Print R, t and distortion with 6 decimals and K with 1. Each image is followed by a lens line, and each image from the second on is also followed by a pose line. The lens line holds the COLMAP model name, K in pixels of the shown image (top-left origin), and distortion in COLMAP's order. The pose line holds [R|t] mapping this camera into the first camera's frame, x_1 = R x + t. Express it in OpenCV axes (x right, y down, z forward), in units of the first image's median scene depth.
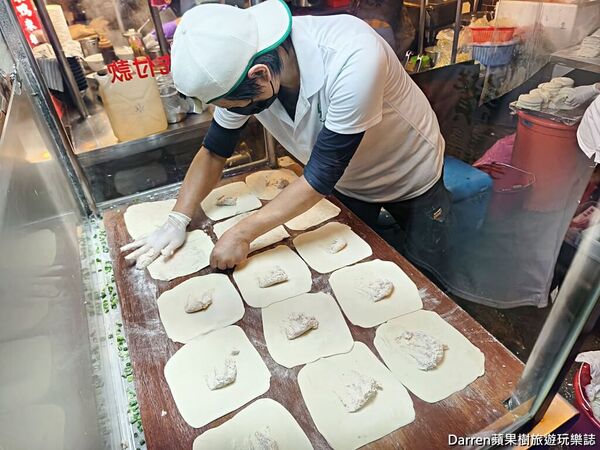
lens RADIAL K [[405.8, 0, 301.4], [0, 405.8, 228.1], [0, 0, 1]] dist [0.016114, -0.003192]
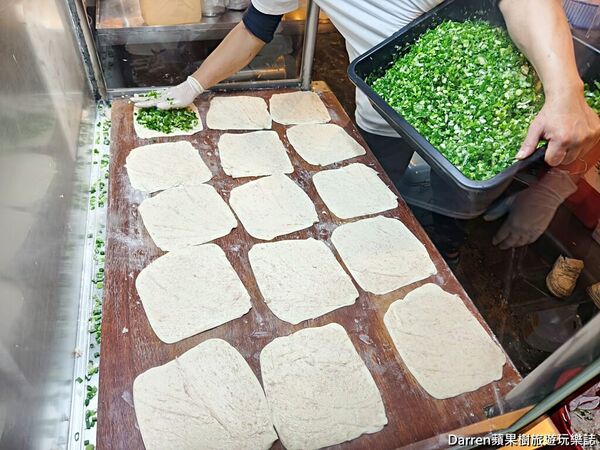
lens RADIAL K [[405.8, 0, 297.8], [0, 405.8, 222.9], [0, 0, 1]] dist [0.016114, -0.003192]
pose [[0.973101, 0.228335, -0.030606, 0.015846], [-0.220374, 0.961321, 0.165219, -0.019652], [0.067148, -0.154030, 0.985782, 0.091843]]
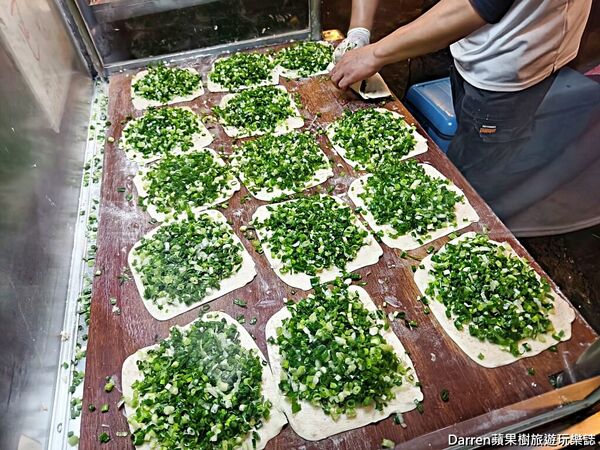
lens RADIAL K [[405.8, 0, 294.6], [0, 405.8, 225.6], [0, 0, 1]] dist [0.016114, -0.003192]
pose [[0.980586, 0.141953, -0.135280, 0.077249], [-0.108502, 0.967437, 0.228678, 0.037134], [0.163337, -0.209560, 0.964057, 0.193339]]
